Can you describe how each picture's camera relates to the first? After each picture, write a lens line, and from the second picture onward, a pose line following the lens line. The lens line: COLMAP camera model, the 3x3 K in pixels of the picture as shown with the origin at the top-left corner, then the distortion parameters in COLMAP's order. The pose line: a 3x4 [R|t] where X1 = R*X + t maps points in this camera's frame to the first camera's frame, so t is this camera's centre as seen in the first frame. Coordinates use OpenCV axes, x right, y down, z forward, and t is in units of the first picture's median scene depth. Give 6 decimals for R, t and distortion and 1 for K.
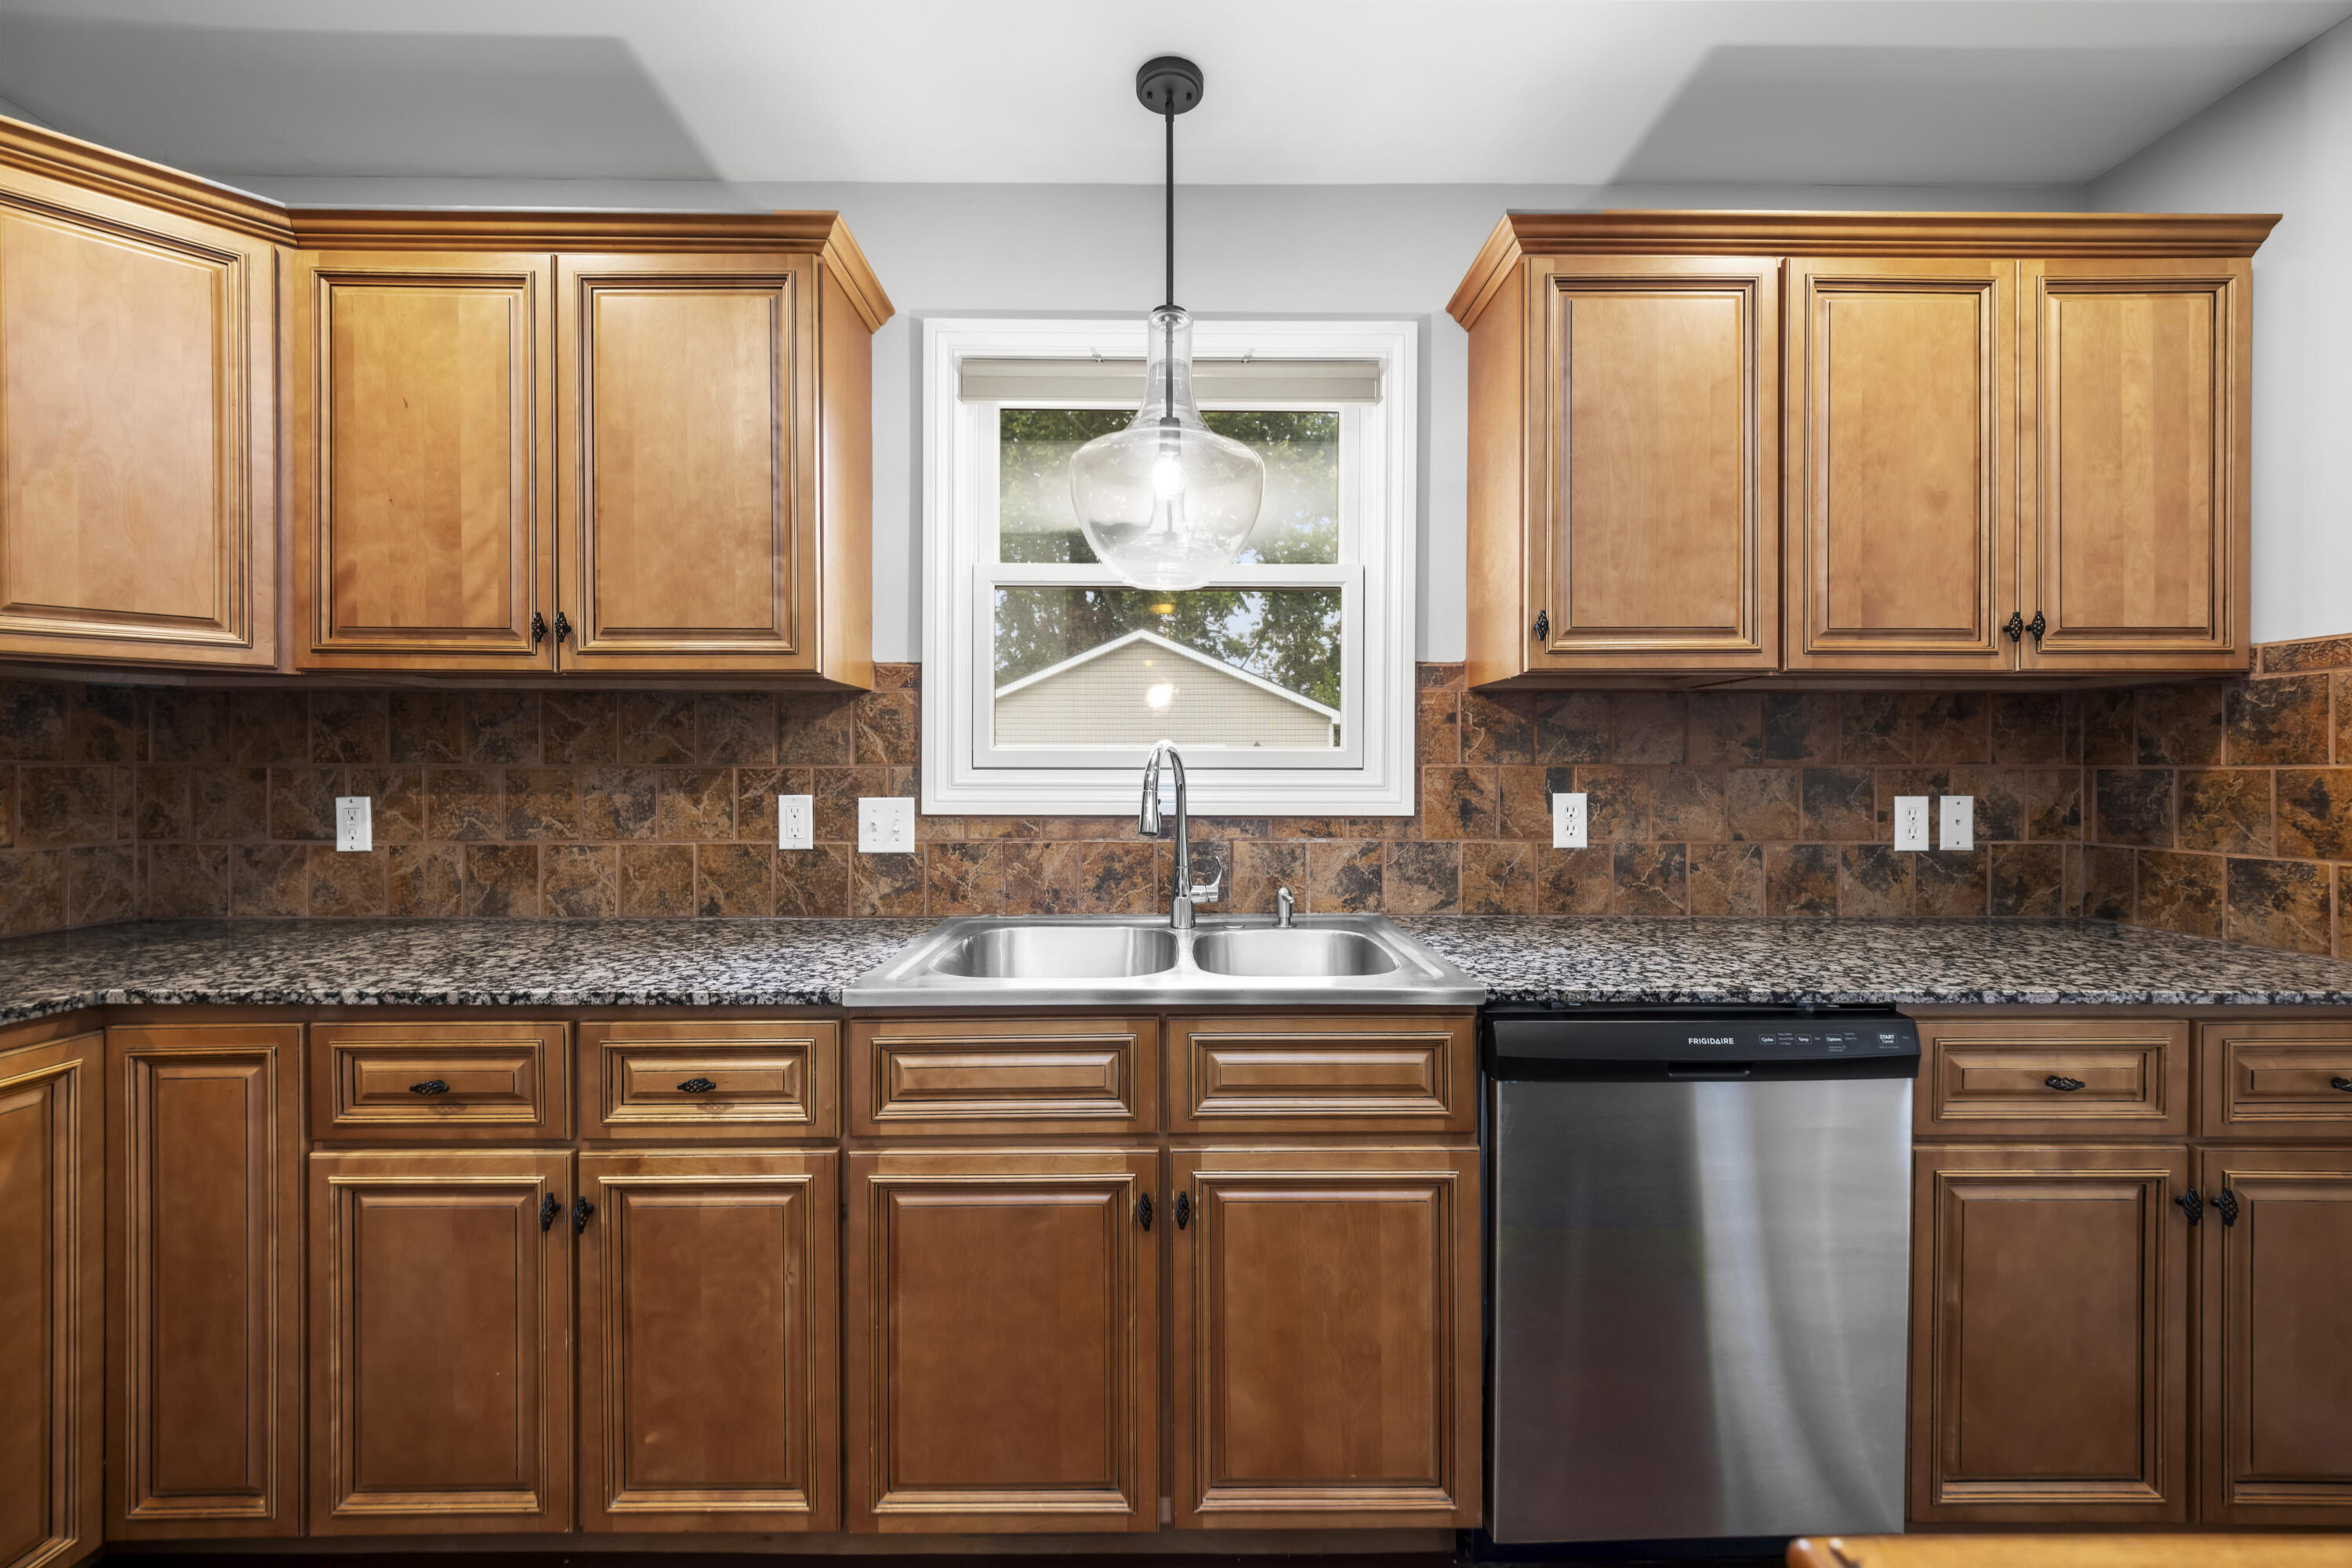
lens RADIAL K [[935.3, 0, 1164.1], [0, 935.3, 776.0], [0, 0, 1]] dist [-0.003600, -0.000219]
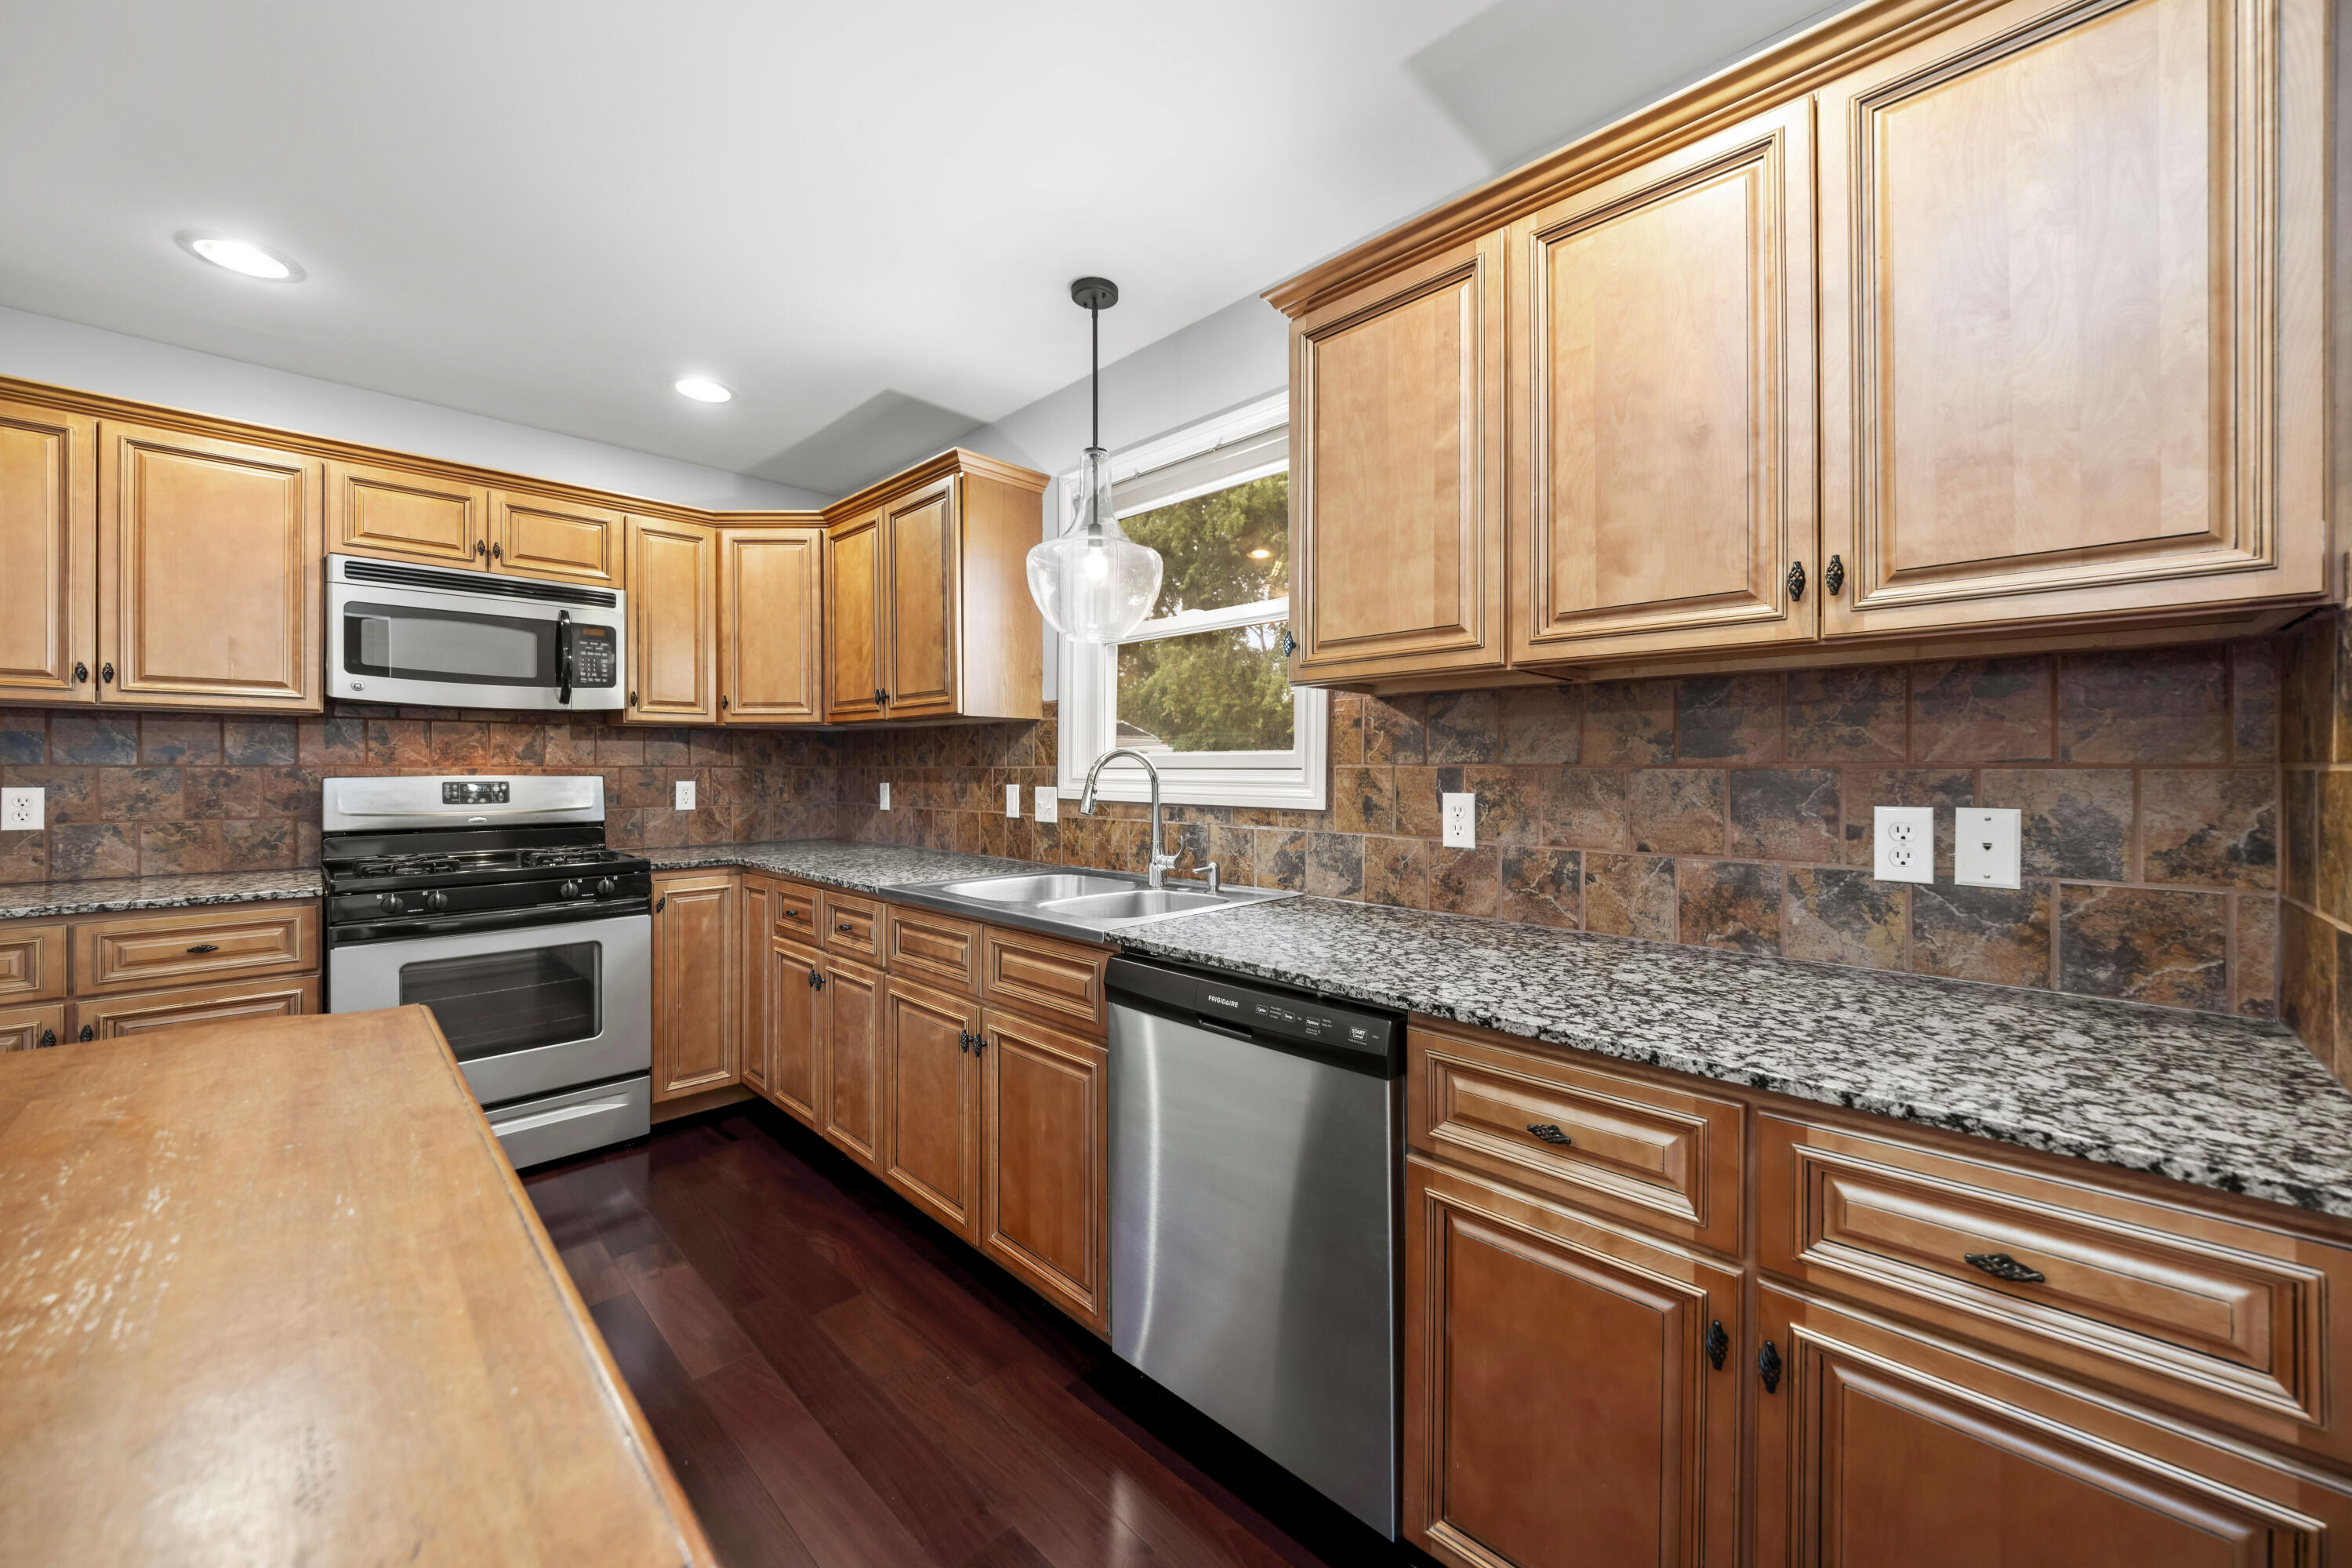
lens RADIAL K [[858.8, 0, 1180.8], [0, 858.8, 772.6], [0, 0, 1]] dist [-0.005617, -0.000835]
pose [[0.712646, 0.003350, -0.701515, 0.875308], [-0.005282, 0.999986, -0.000591, -0.001798], [0.701503, 0.004126, 0.712654, 0.131002]]
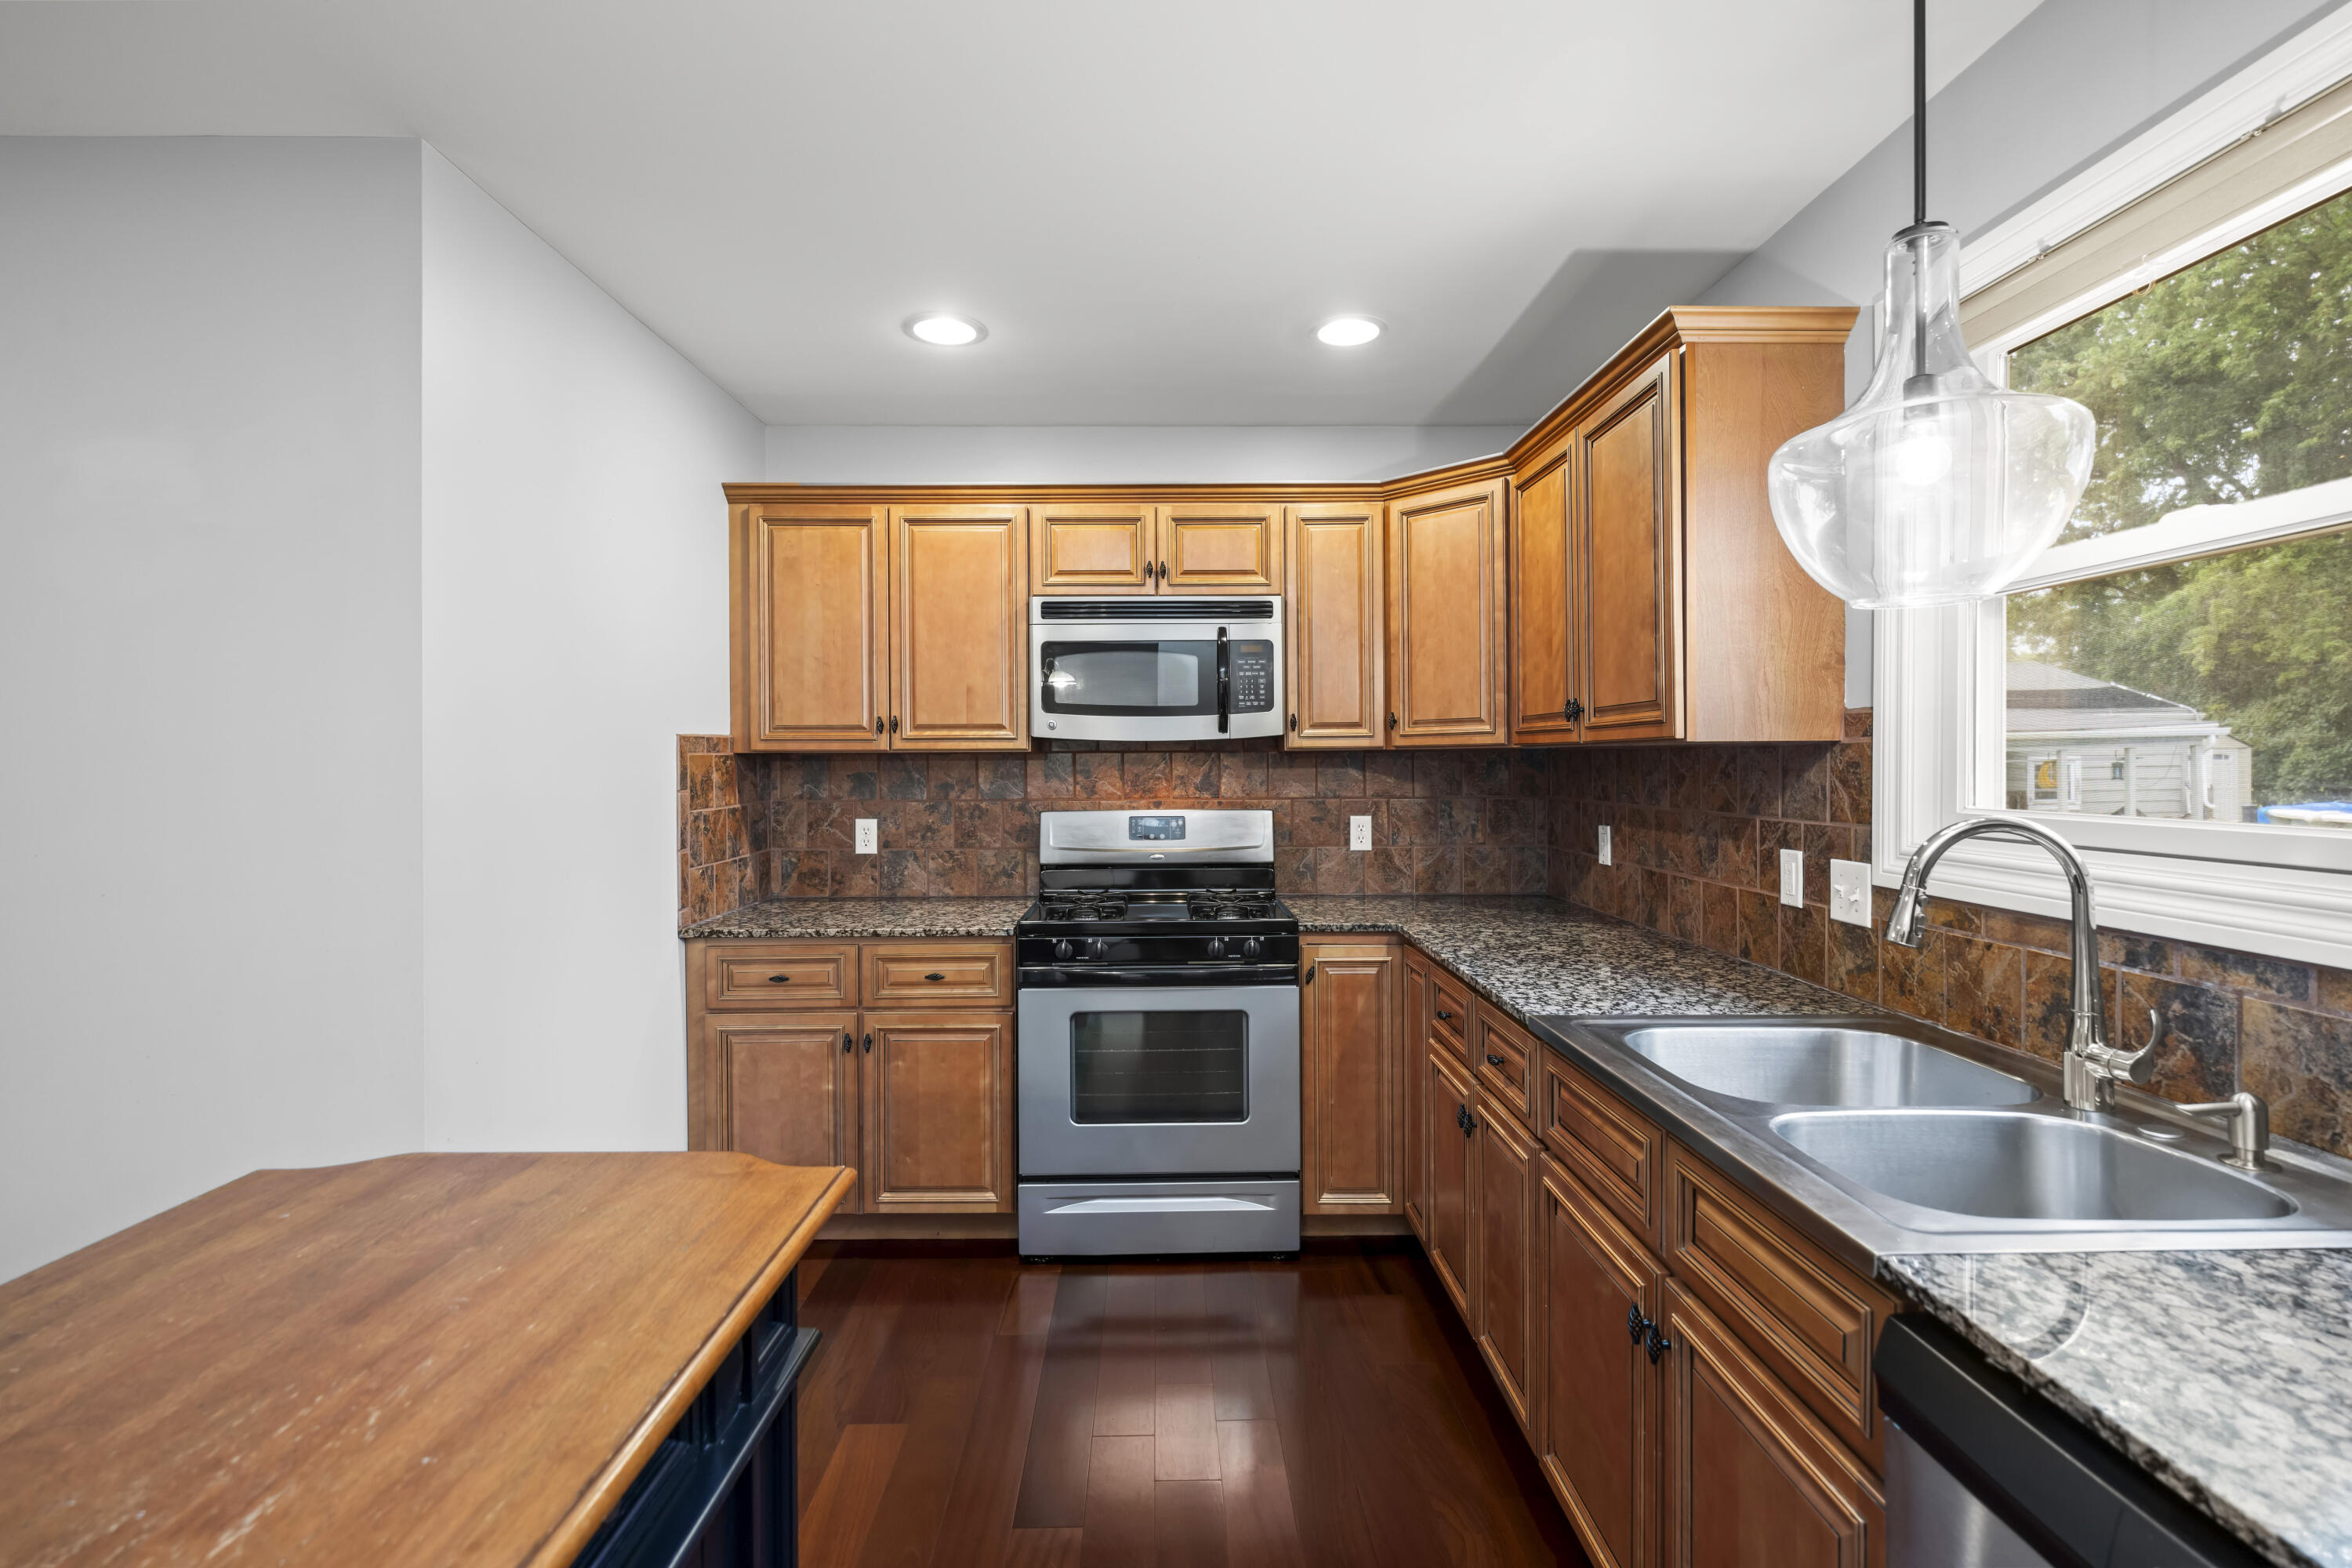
lens RADIAL K [[1075.6, 0, 1175.2], [0, 1075.6, 768.0], [0, 0, 1]] dist [0.003333, -0.001044]
pose [[0.003579, 0.005047, -0.999981, 0.721249], [-0.002694, 0.999984, 0.005038, -0.068937], [0.999990, 0.002676, 0.003593, 0.355441]]
